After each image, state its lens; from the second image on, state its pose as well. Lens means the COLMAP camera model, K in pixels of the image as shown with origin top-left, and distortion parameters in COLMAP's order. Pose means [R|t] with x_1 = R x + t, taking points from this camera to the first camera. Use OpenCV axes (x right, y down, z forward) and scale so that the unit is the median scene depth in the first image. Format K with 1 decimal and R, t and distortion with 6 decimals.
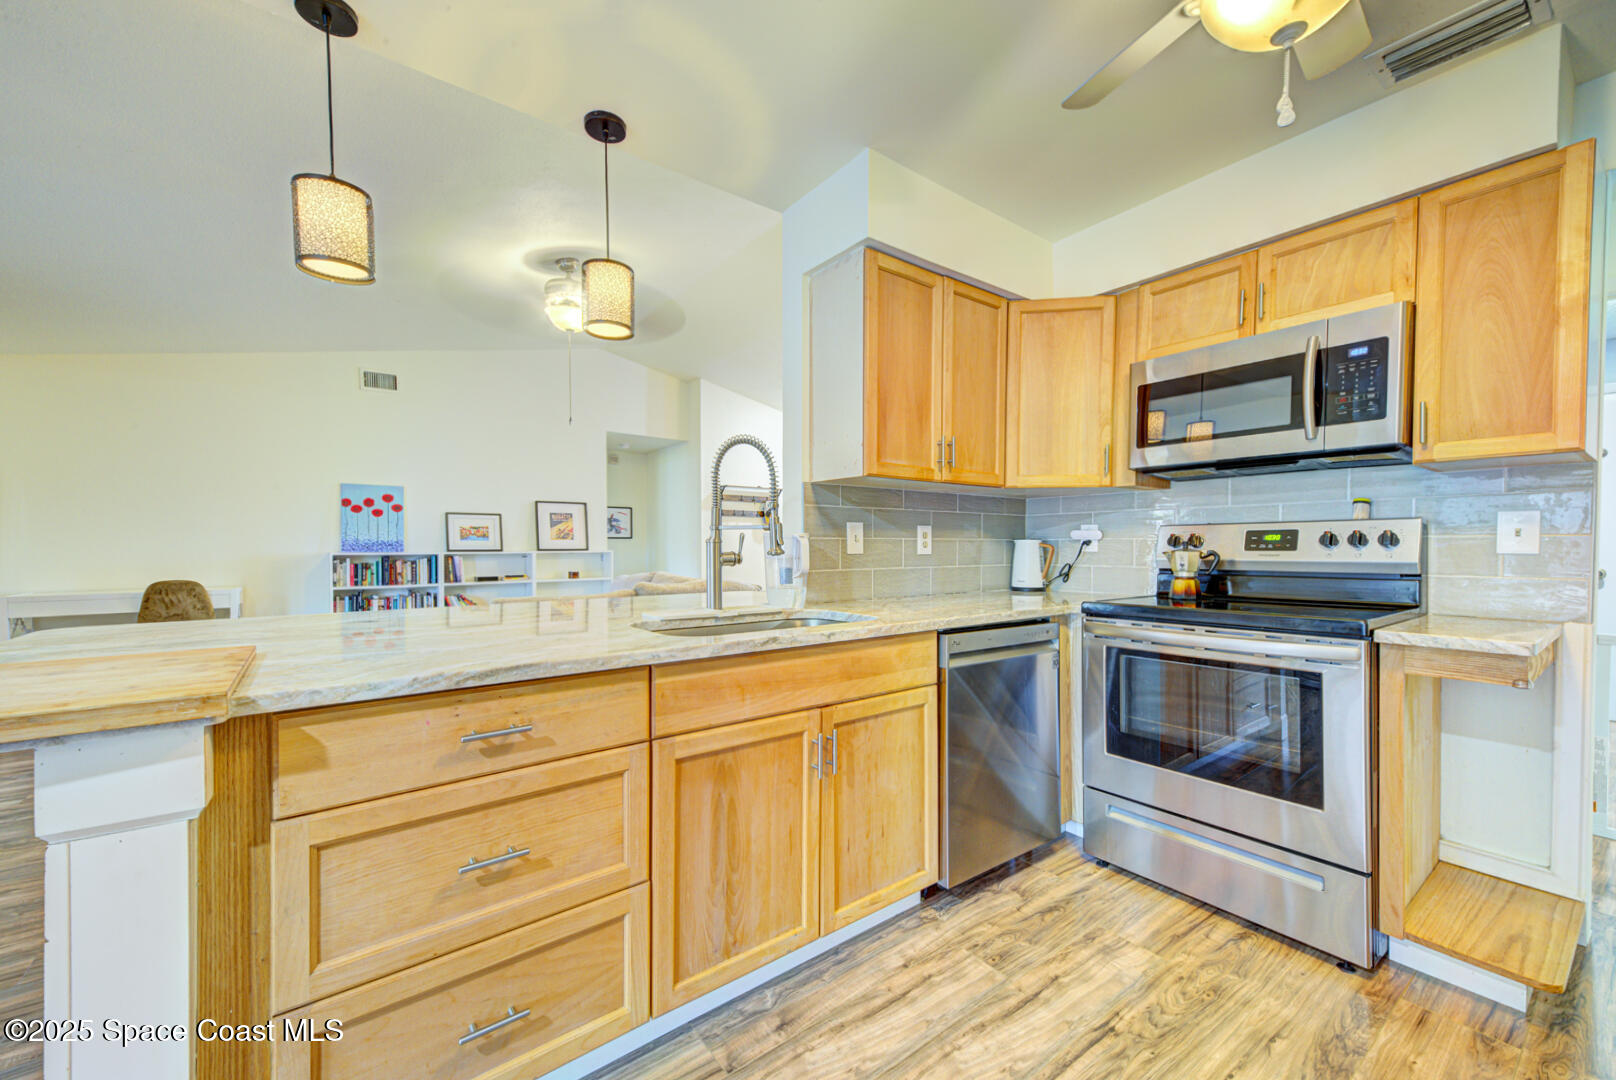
lens RADIAL K [[634.0, 0, 805.9], [0, 634.0, 555.0], [0, 0, 1]] dist [0.030268, -0.000350]
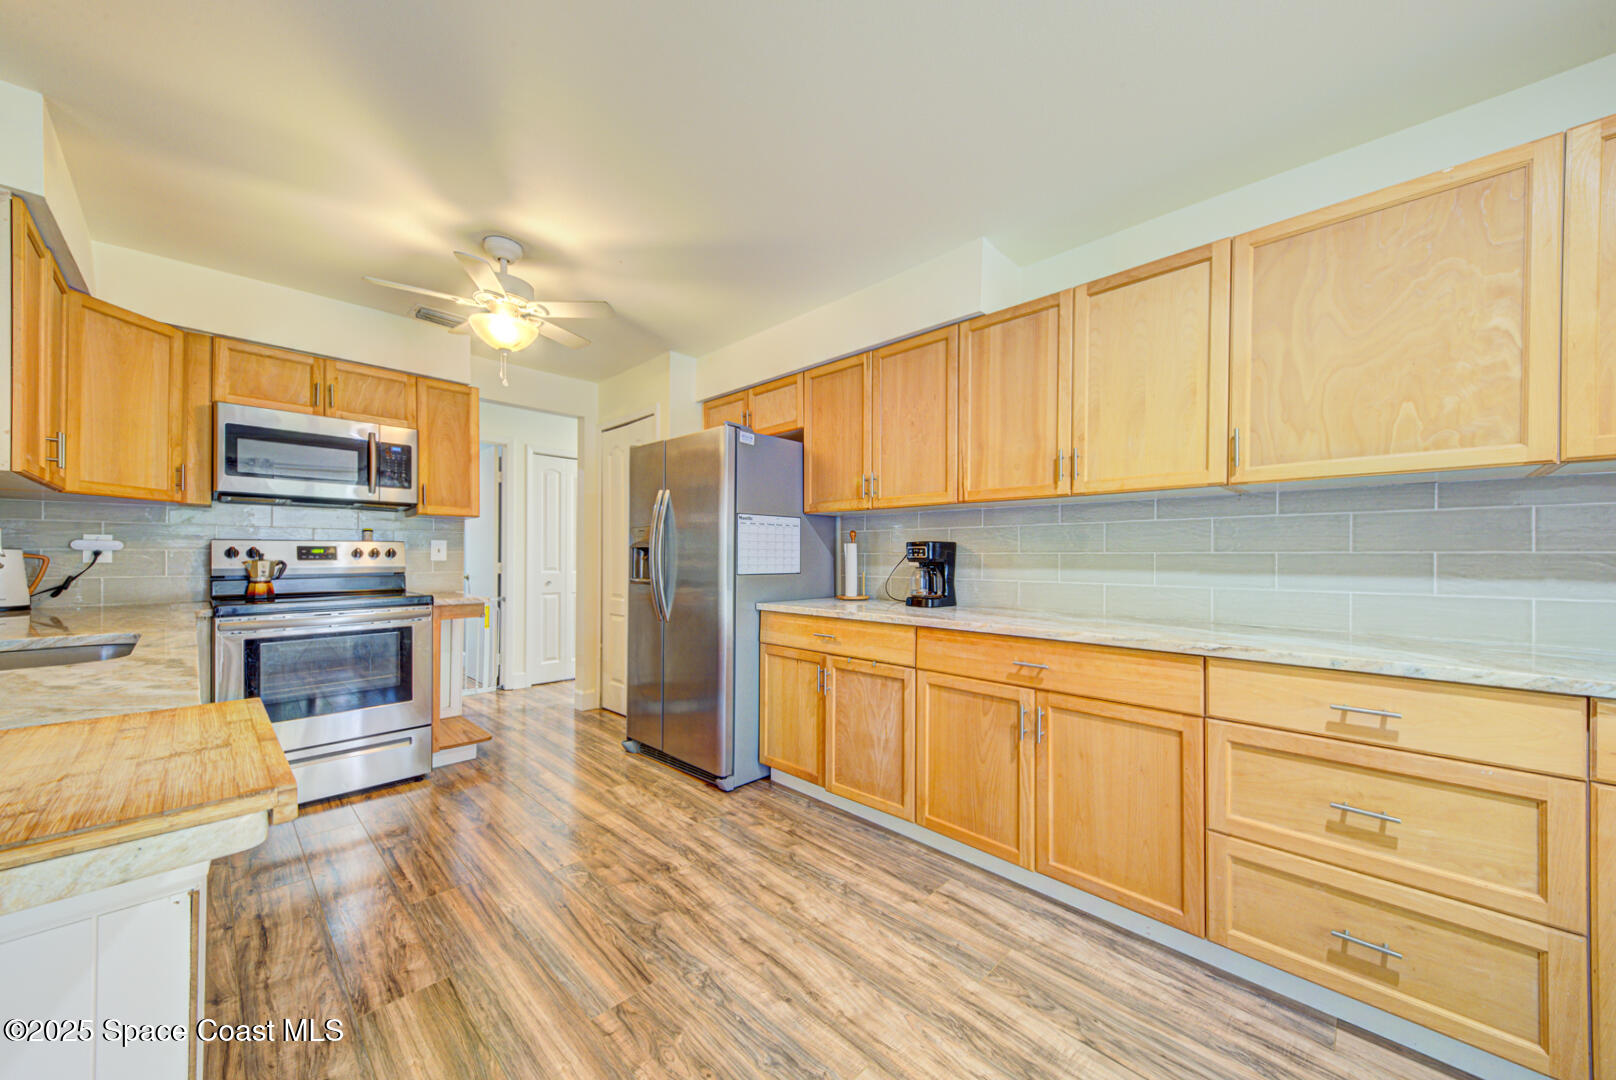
lens RADIAL K [[577.8, 0, 804.5], [0, 577.8, 554.3], [0, 0, 1]] dist [0.035823, -0.007381]
pose [[-0.145854, 0.003197, 0.989301, -0.732639], [0.012416, 0.999922, -0.001400, -0.004358], [-0.989228, 0.012079, -0.145883, 0.098839]]
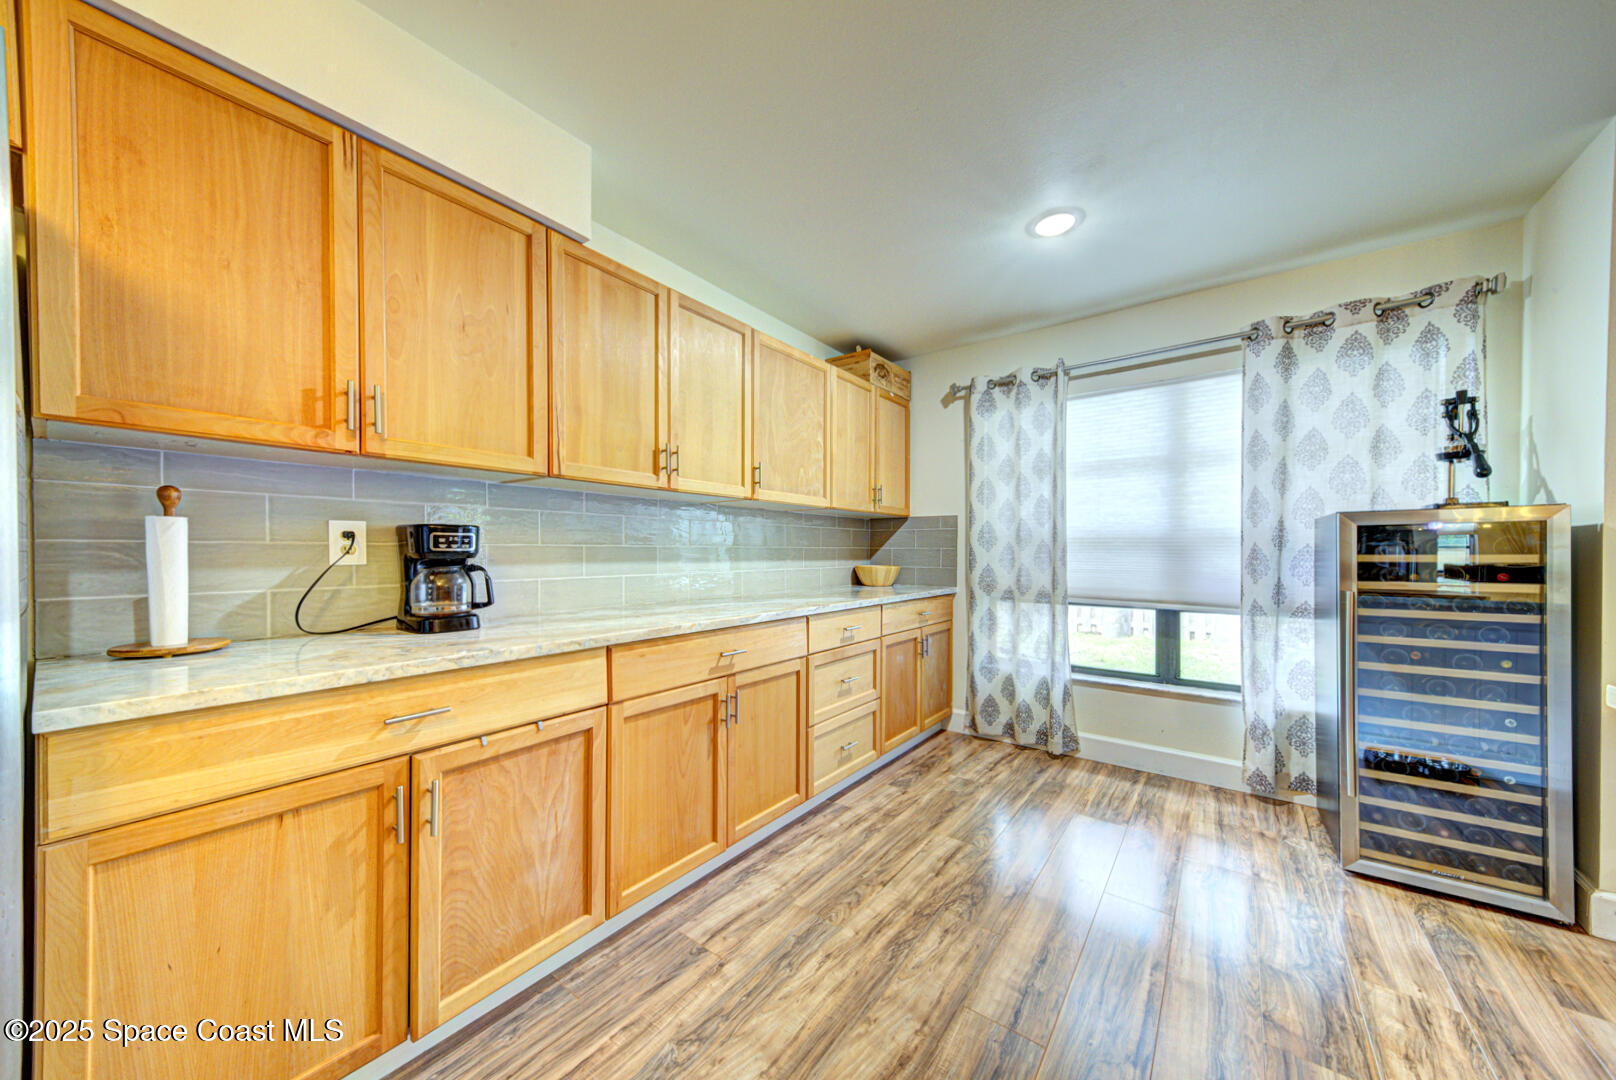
lens RADIAL K [[556.4, 0, 805.8], [0, 556.4, 555.0], [0, 0, 1]] dist [0.030461, -0.007464]
pose [[-0.962199, 0.001201, -0.272345, 0.116173], [-0.005451, 0.999705, 0.023666, -0.010212], [0.272293, 0.024256, -0.961909, 0.468445]]
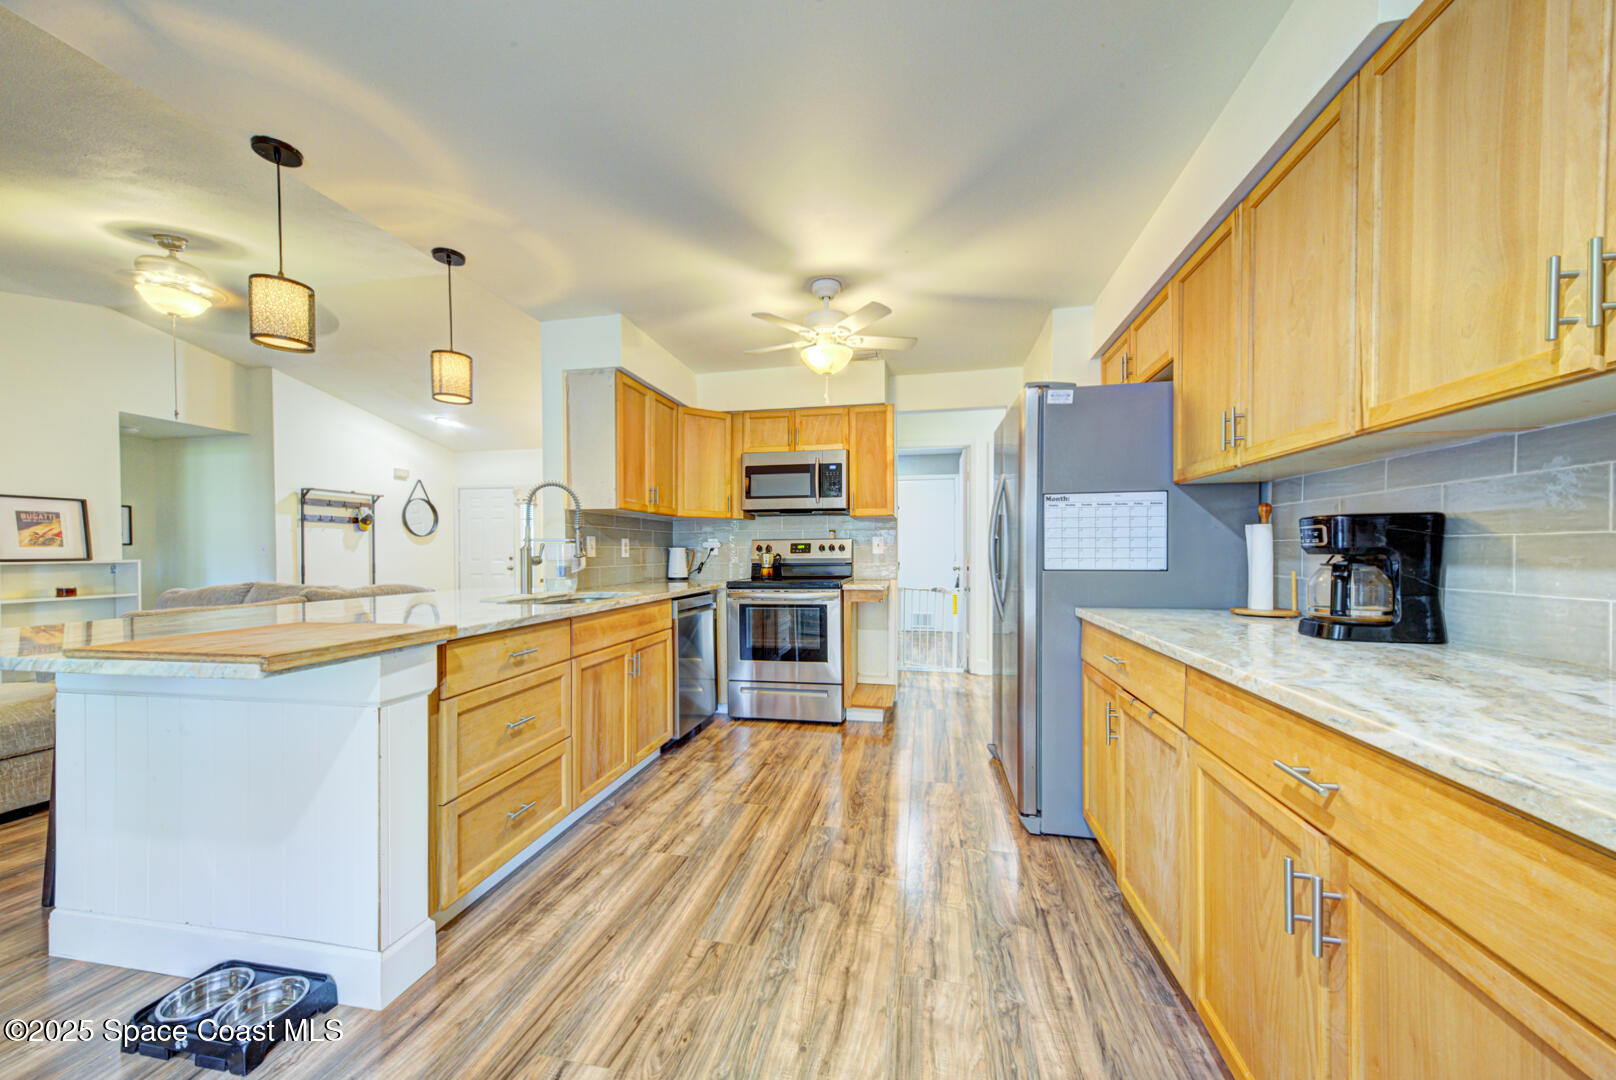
lens RADIAL K [[577.8, 0, 804.5], [0, 577.8, 554.3], [0, 0, 1]] dist [0.035823, -0.007381]
pose [[0.753239, -0.007553, 0.657703, -0.471151], [0.014874, 0.999874, -0.005553, 0.007073], [-0.657578, 0.013966, 0.753257, -0.391237]]
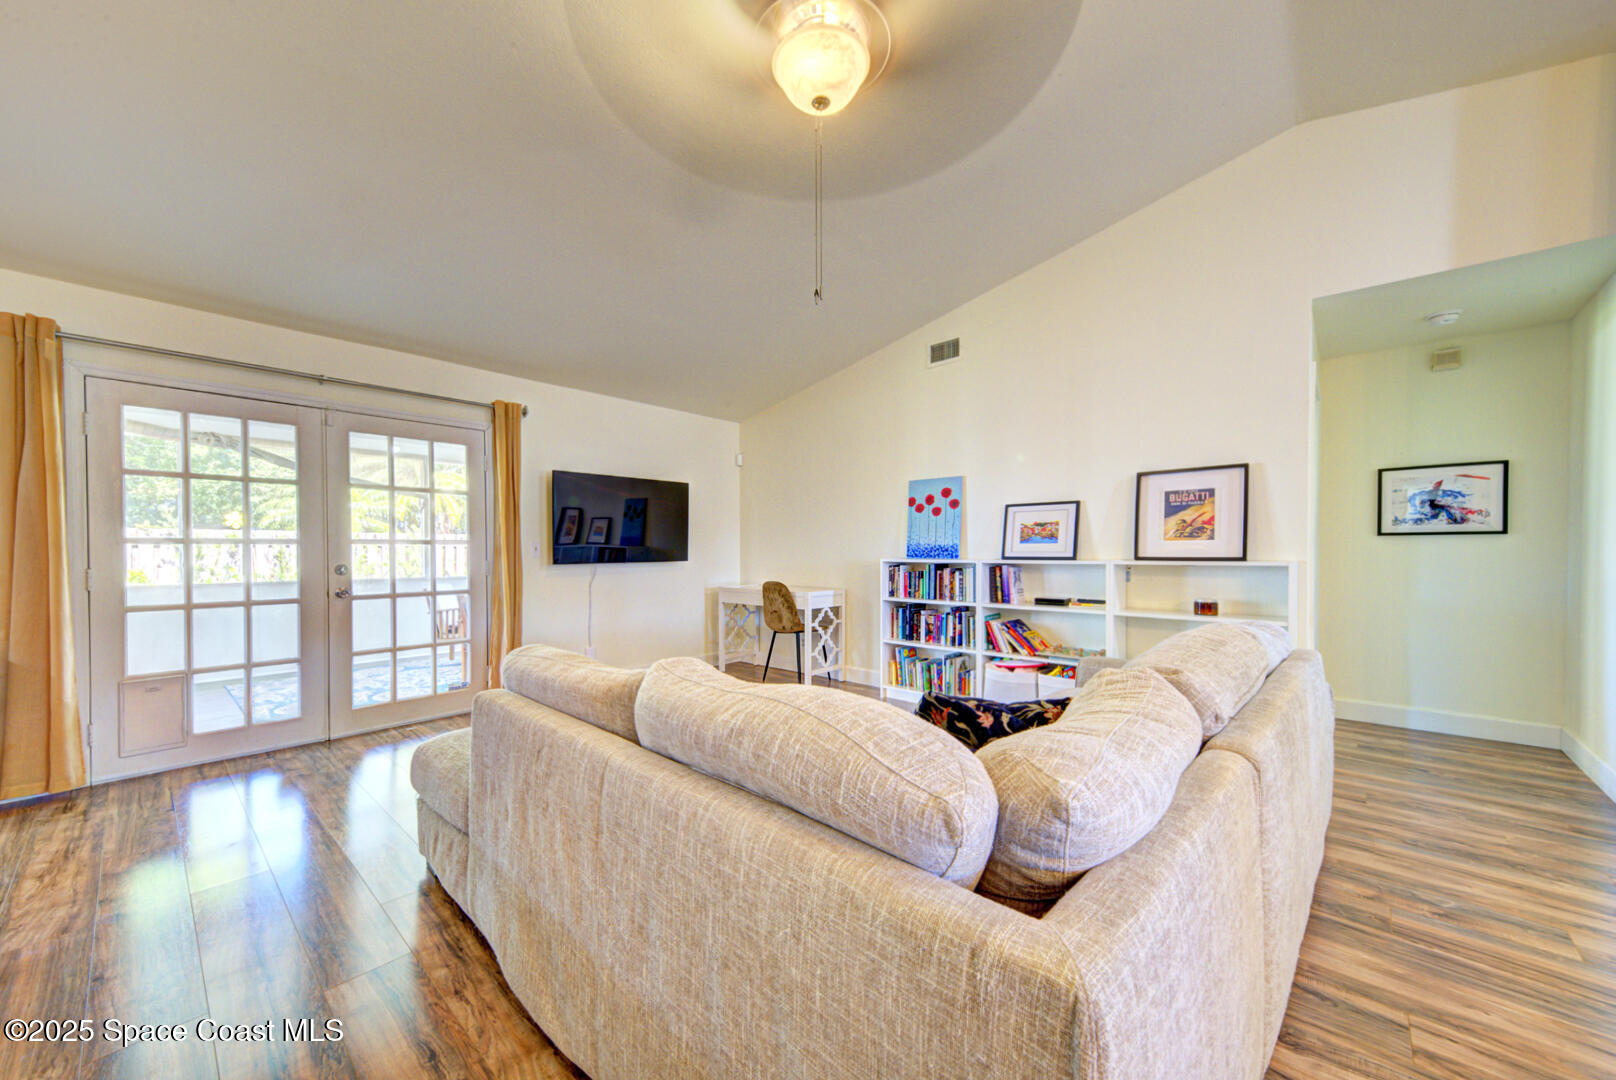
lens RADIAL K [[592.3, 0, 804.9], [0, 592.3, 554.7], [0, 0, 1]] dist [0.037787, -0.007687]
pose [[0.178556, 0.011174, -0.983866, 0.147461], [-0.011738, 0.999889, 0.009226, -0.035252], [0.983860, 0.009901, 0.178667, 1.679804]]
